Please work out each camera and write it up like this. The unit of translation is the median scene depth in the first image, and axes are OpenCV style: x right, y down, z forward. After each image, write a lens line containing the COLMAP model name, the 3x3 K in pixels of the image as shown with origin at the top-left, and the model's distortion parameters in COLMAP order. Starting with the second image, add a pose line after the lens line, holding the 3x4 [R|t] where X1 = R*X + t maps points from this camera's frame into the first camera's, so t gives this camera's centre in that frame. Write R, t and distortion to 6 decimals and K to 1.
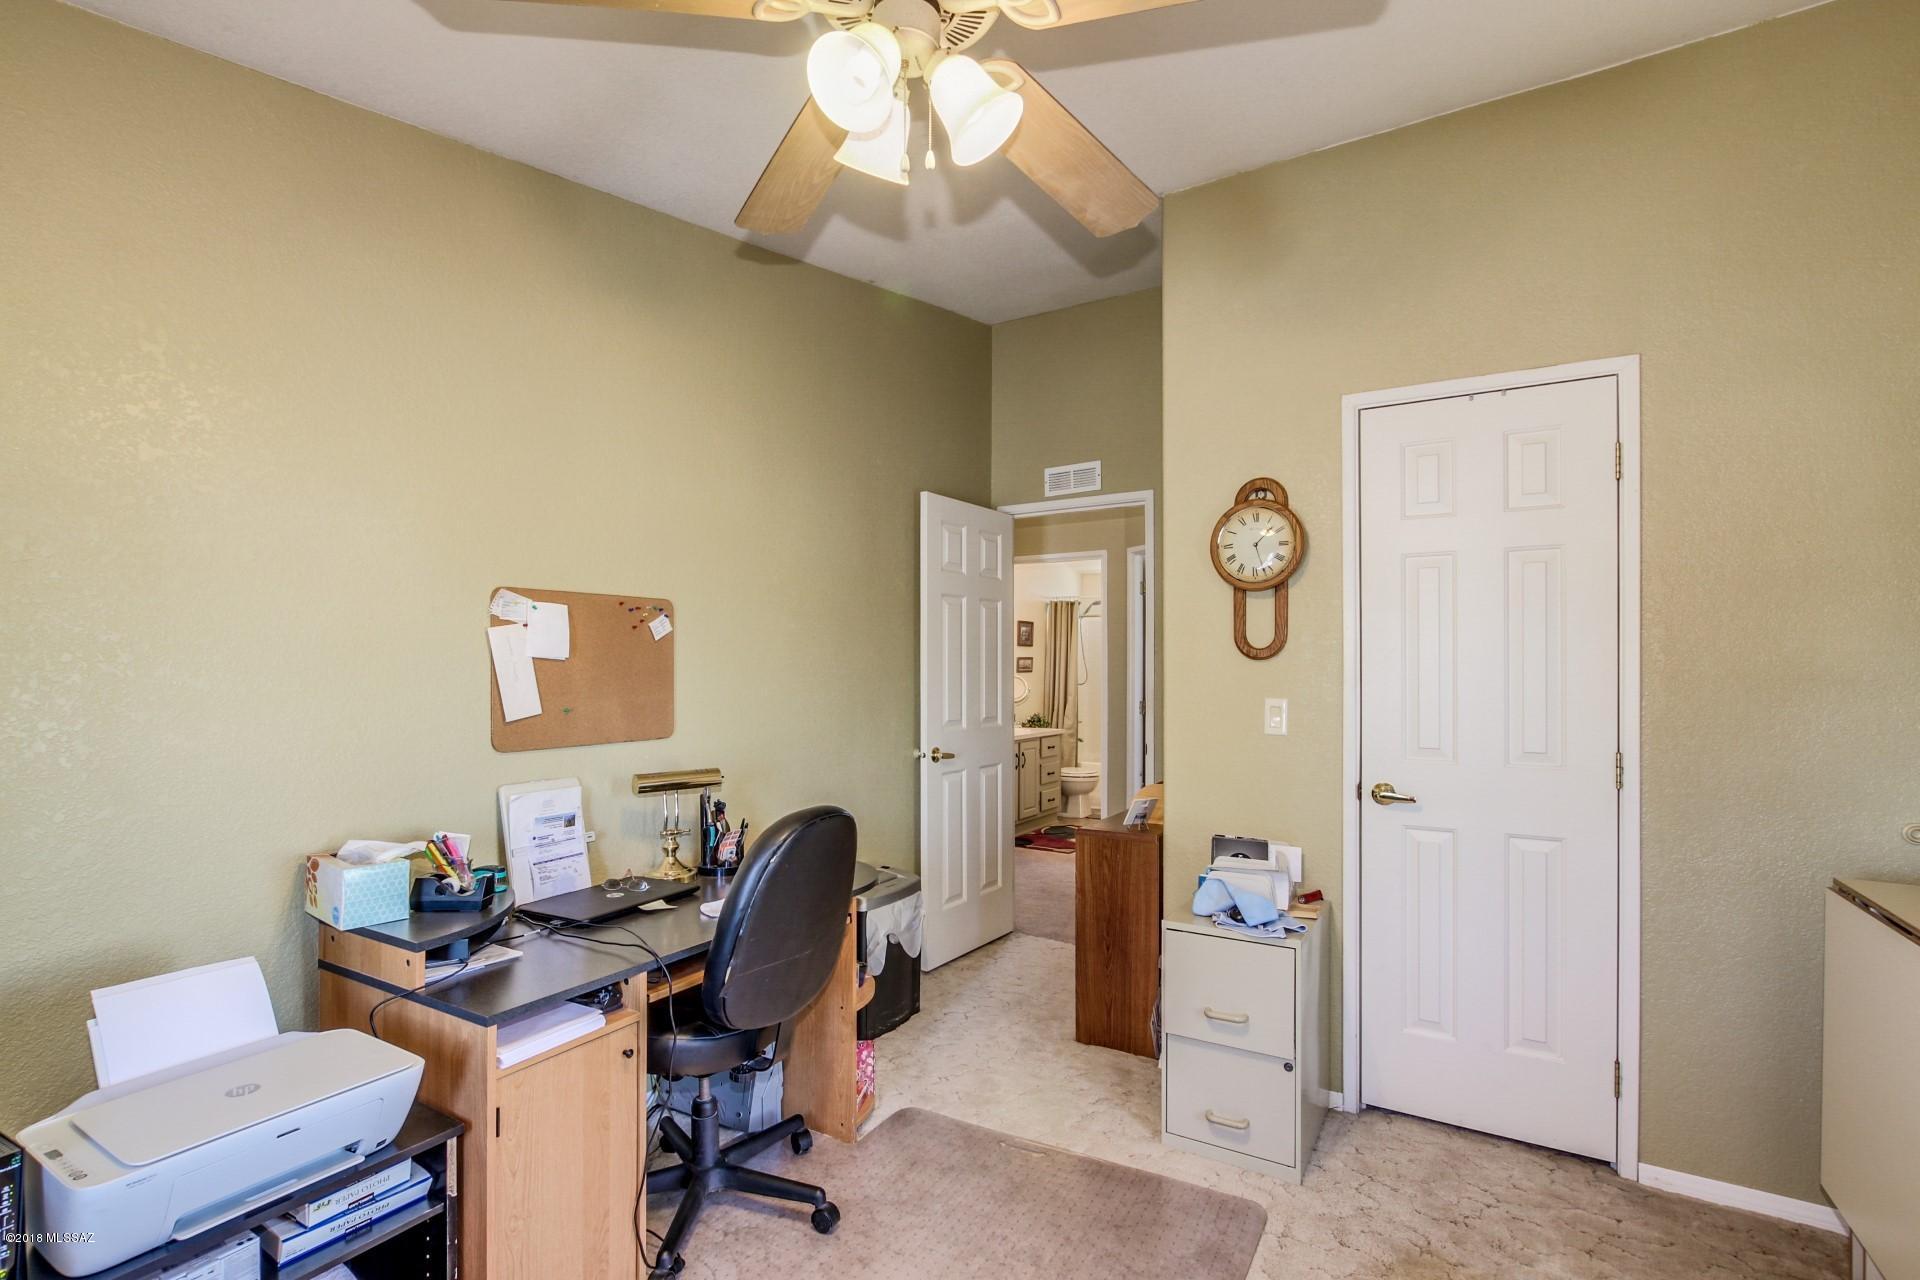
lens RADIAL K [[929.5, 0, 966.8], [0, 929.5, 660.5], [0, 0, 1]] dist [0.001593, 0.000093]
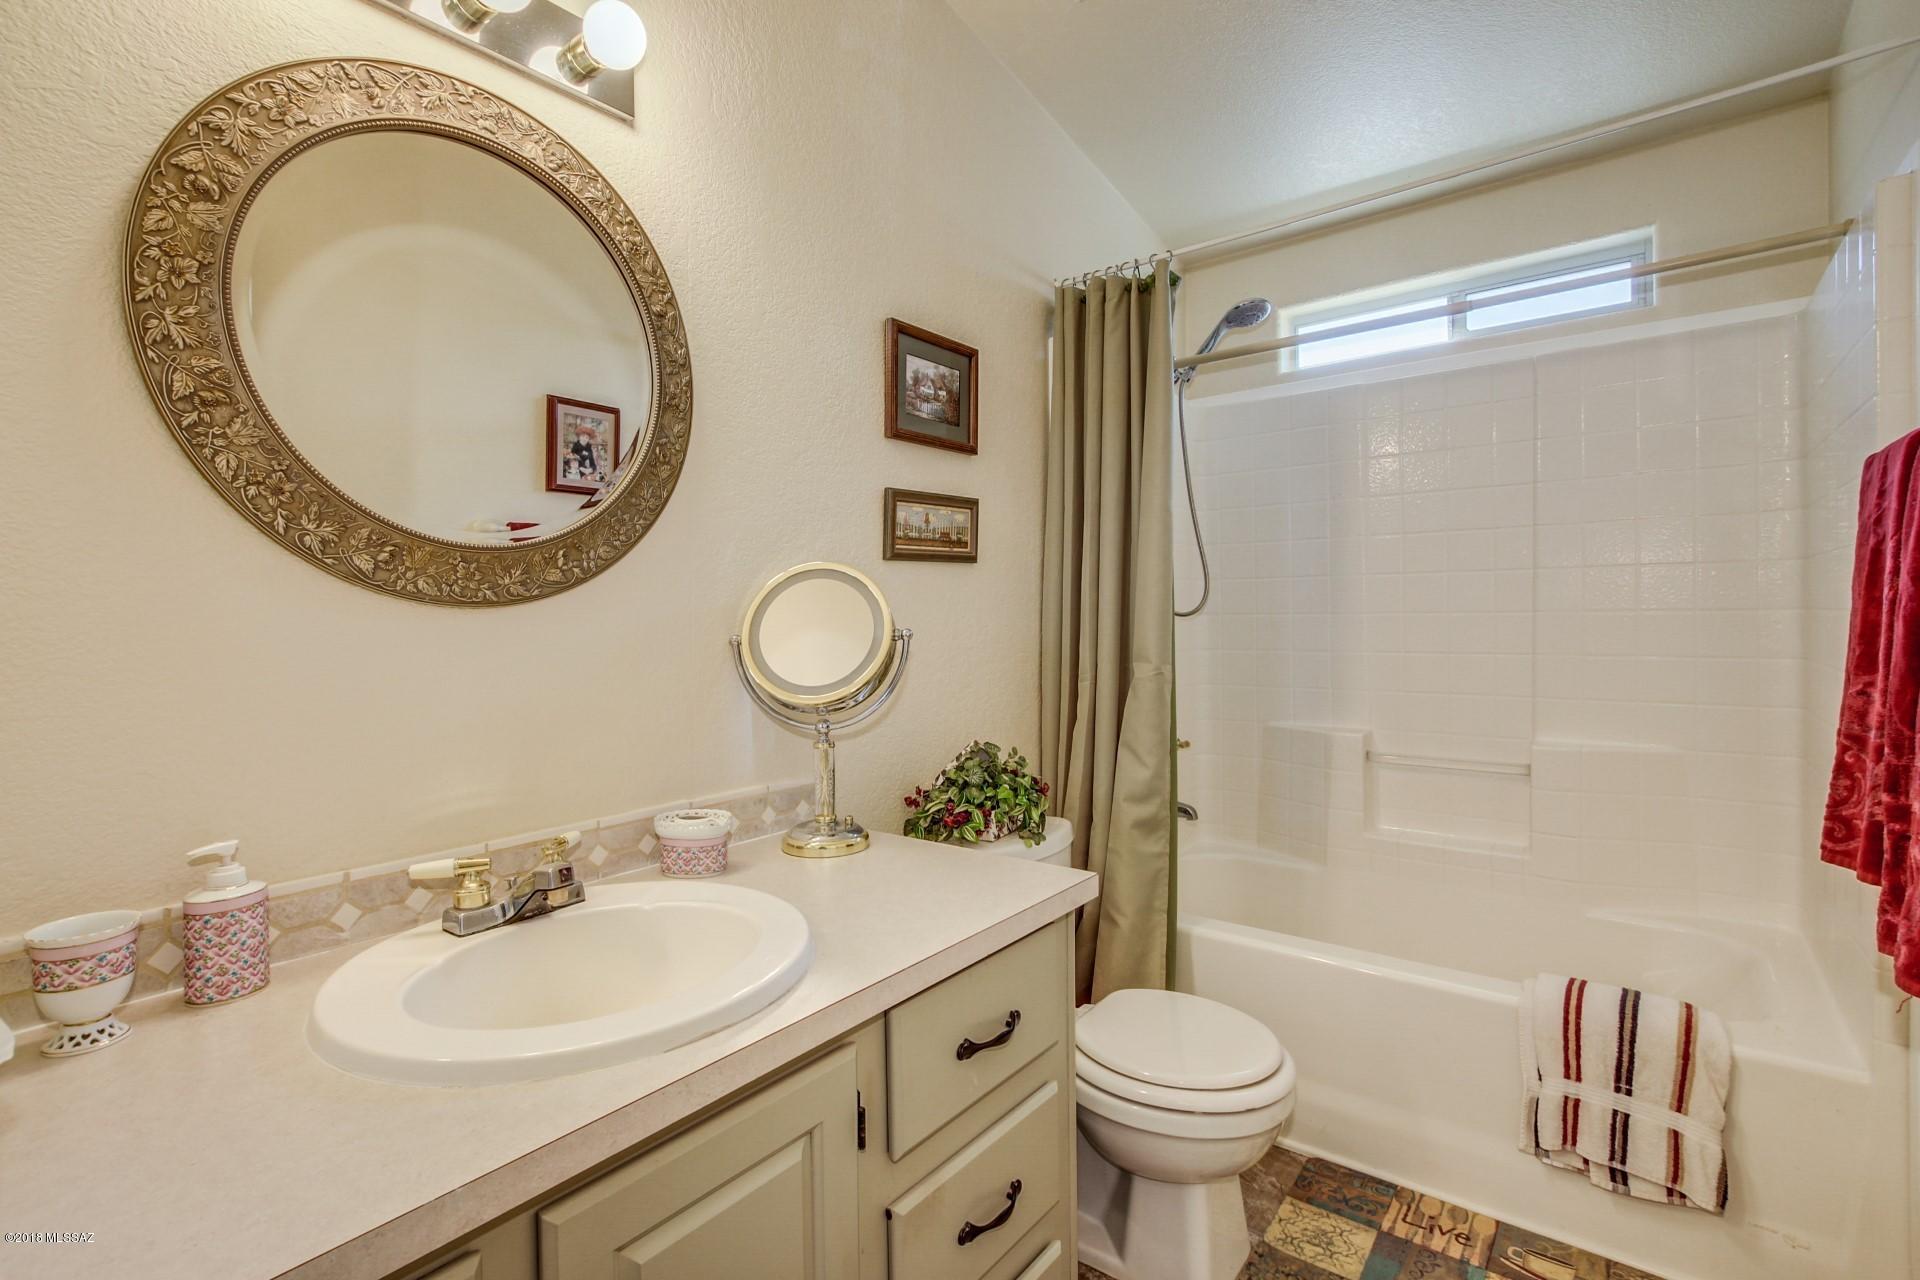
lens RADIAL K [[897.0, 0, 959.9], [0, 897.0, 647.9], [0, 0, 1]] dist [0.001889, 0.000432]
pose [[0.992622, -0.018848, -0.119774, 0.093638], [0.022565, 0.999303, 0.029753, 0.026885], [0.119130, -0.032236, 0.992355, 0.774137]]
